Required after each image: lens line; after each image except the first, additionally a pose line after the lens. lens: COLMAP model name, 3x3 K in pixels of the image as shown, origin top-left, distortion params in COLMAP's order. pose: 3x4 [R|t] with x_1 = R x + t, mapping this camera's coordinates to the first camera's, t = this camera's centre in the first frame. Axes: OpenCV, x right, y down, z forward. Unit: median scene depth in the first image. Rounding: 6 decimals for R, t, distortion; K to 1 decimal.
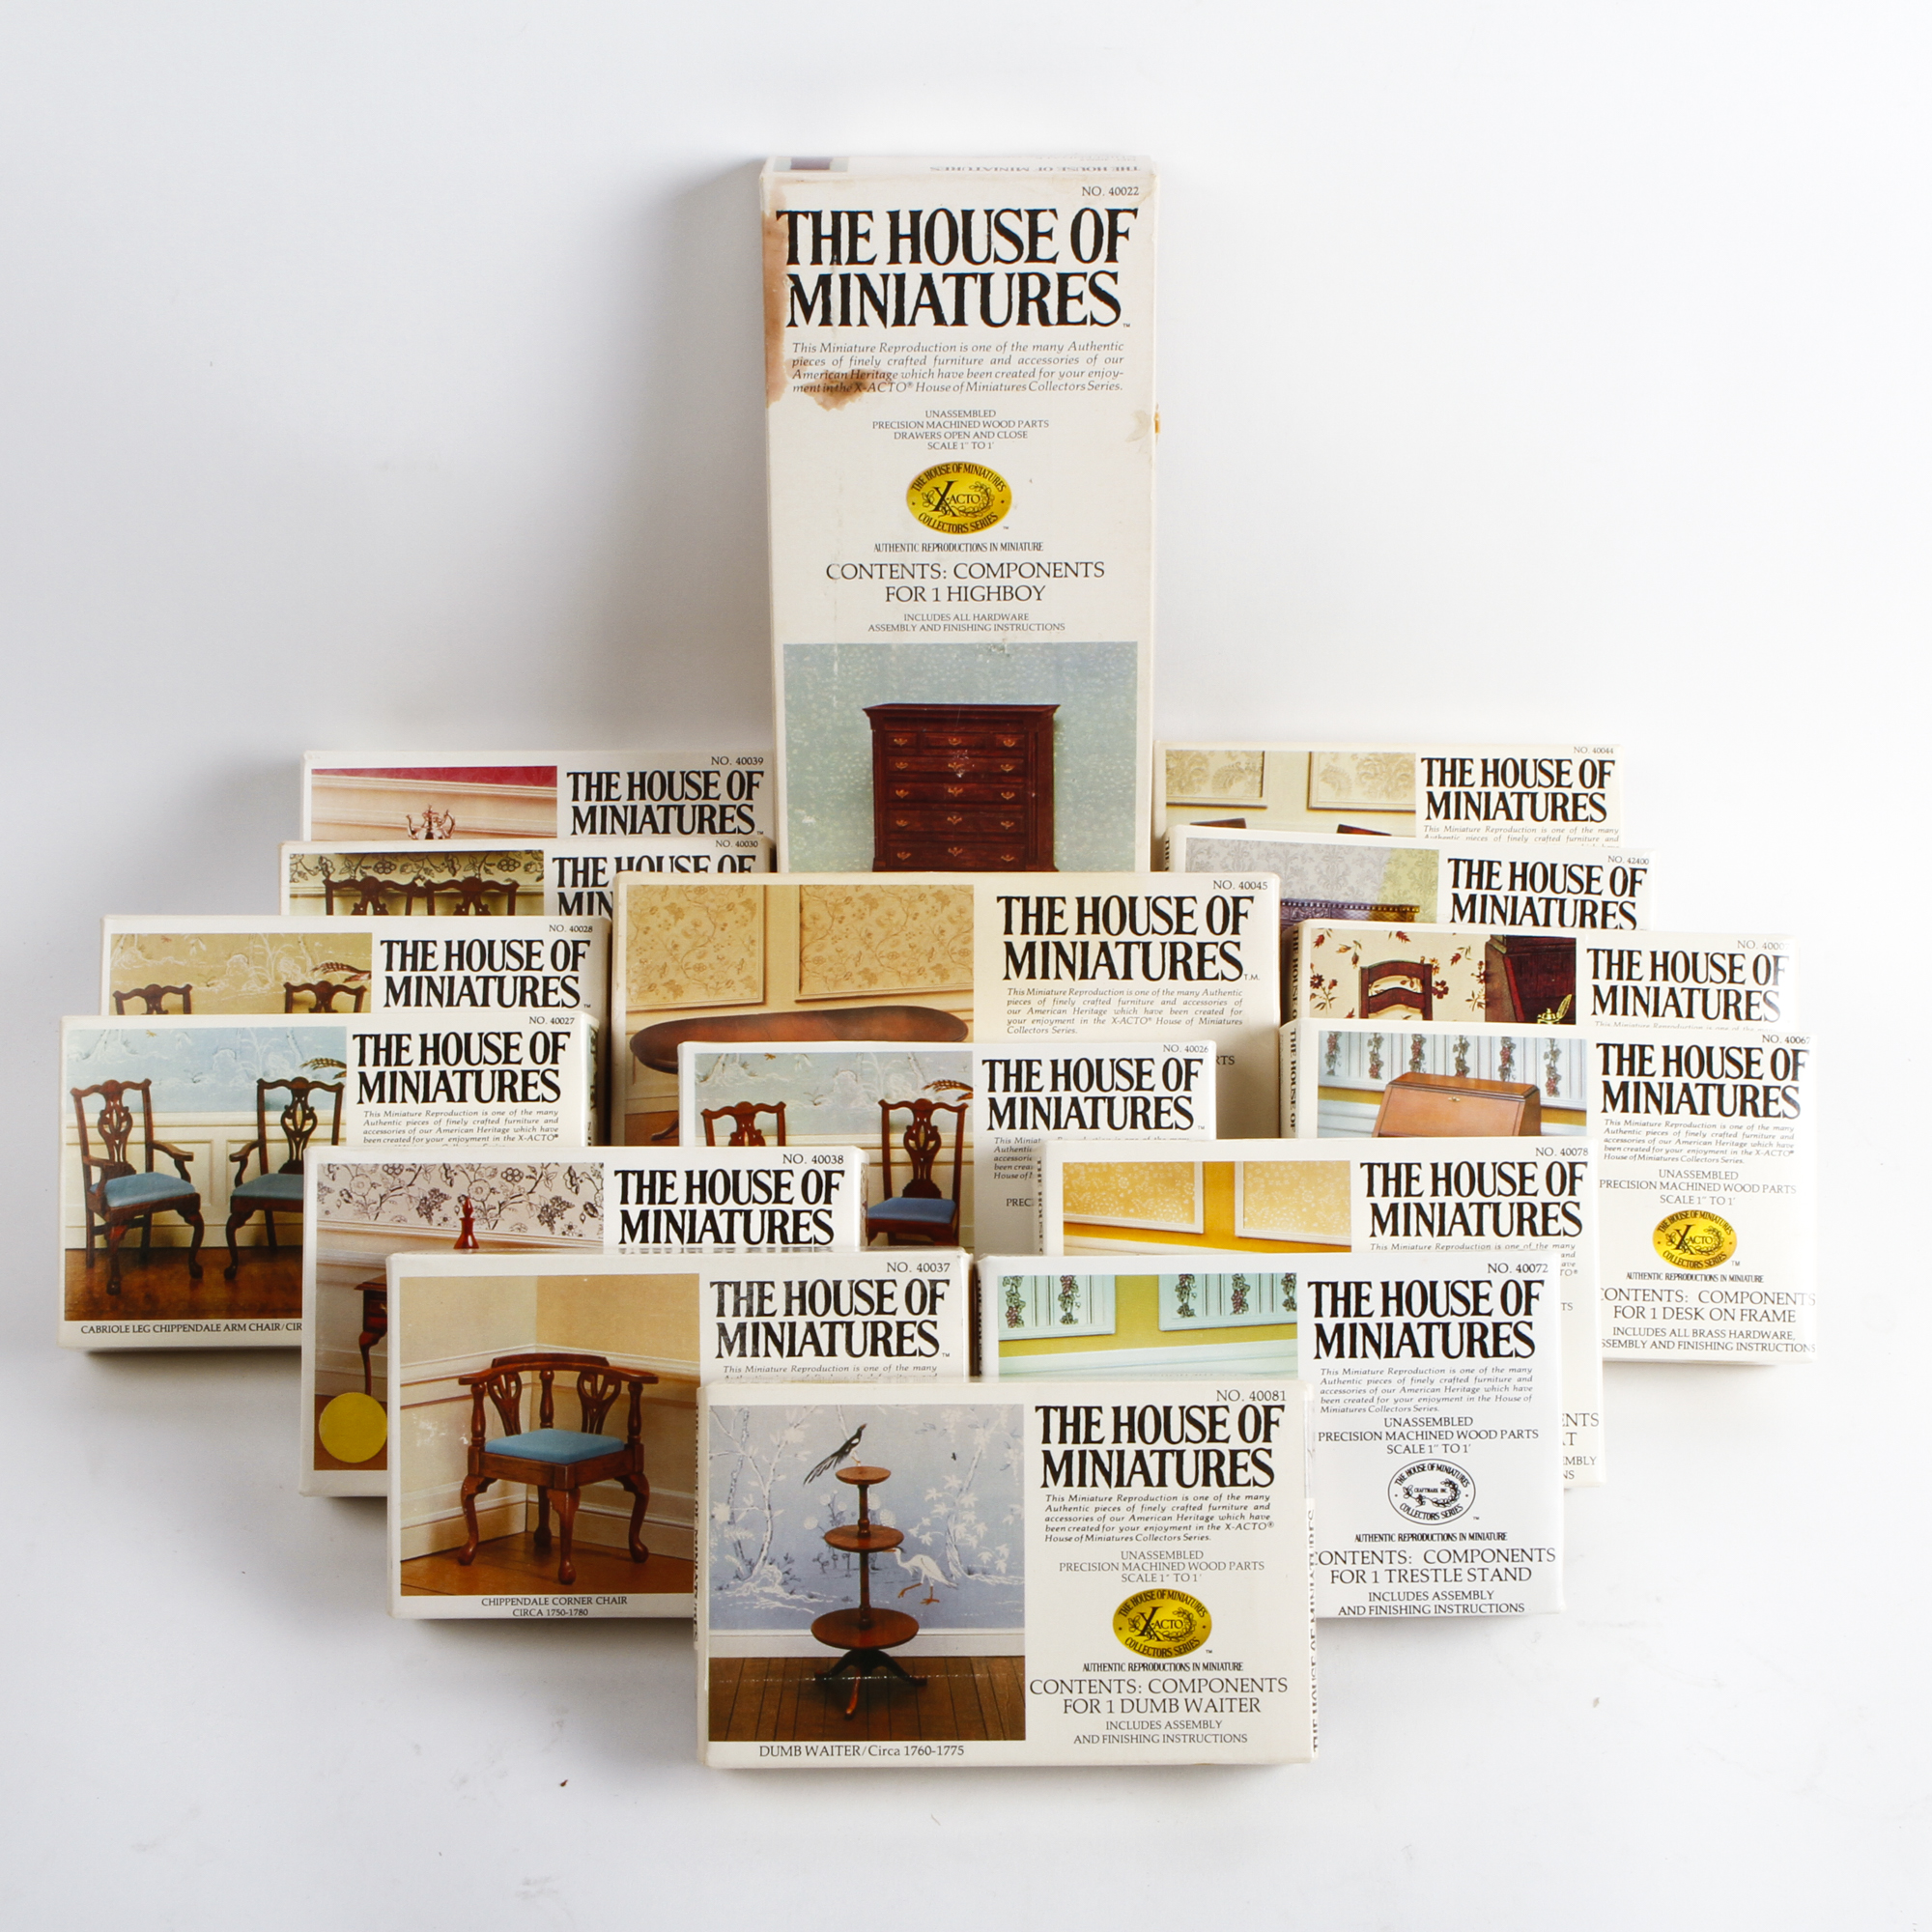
lens RADIAL K [[3331.8, 0, 983.0], [0, 3331.8, 895.2], [0, 0, 1]] dist [-0.118038, 0.000000]
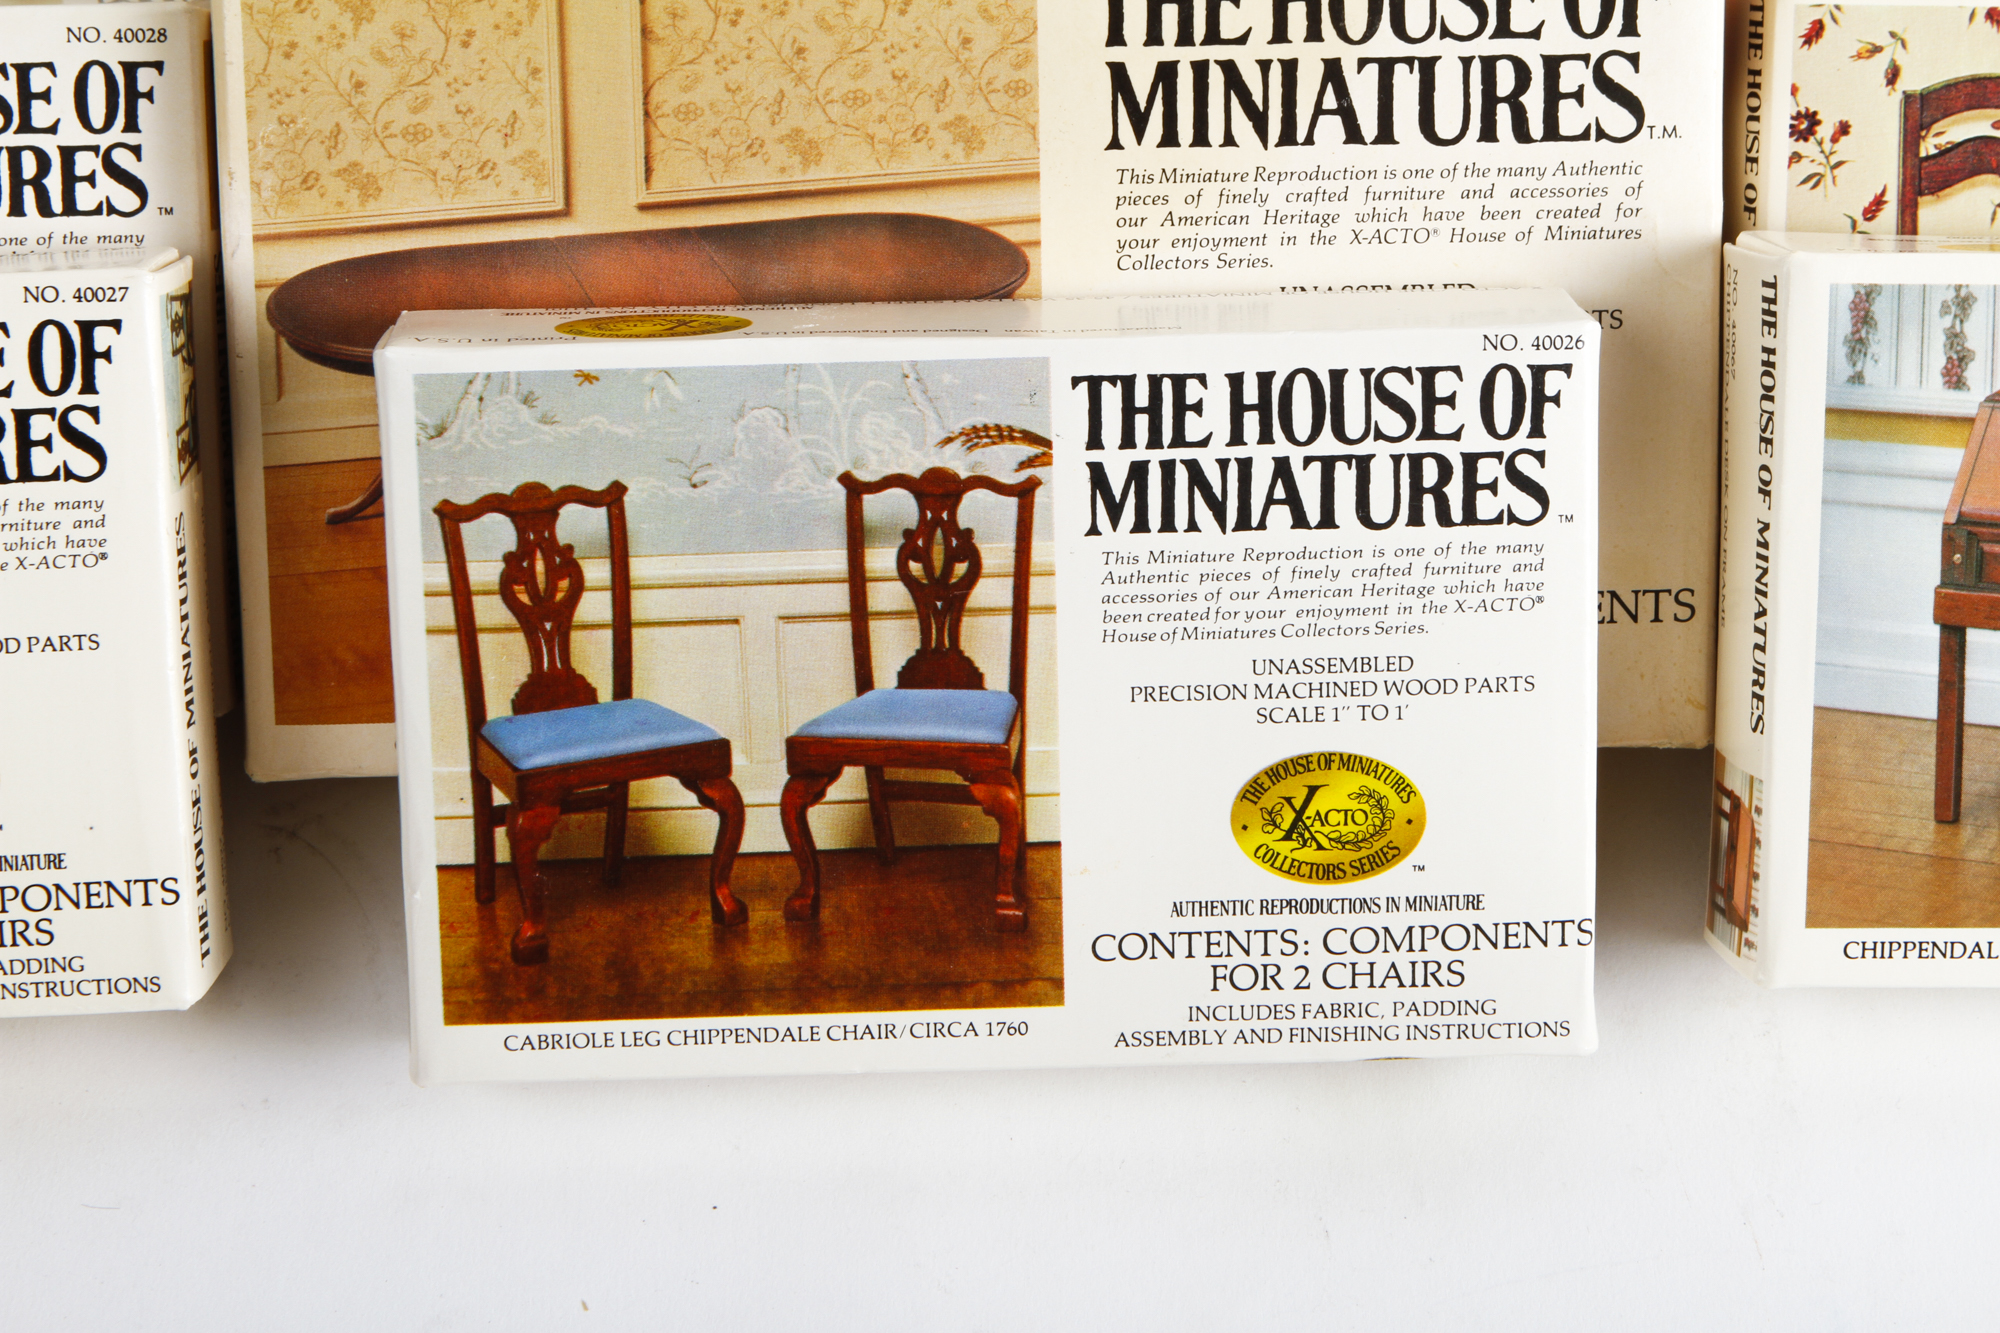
lens RADIAL K [[4725.3, 0, 1034.2], [0, 4725.3, 626.5], [0, 0, 1]] dist [0.041395, 0.000000]
pose [[0.999320, -0.019497, 0.031288, -0.025359], [0.009790, 0.958582, 0.284647, -0.096504], [-0.035542, -0.284148, 0.958122, 0.395331]]
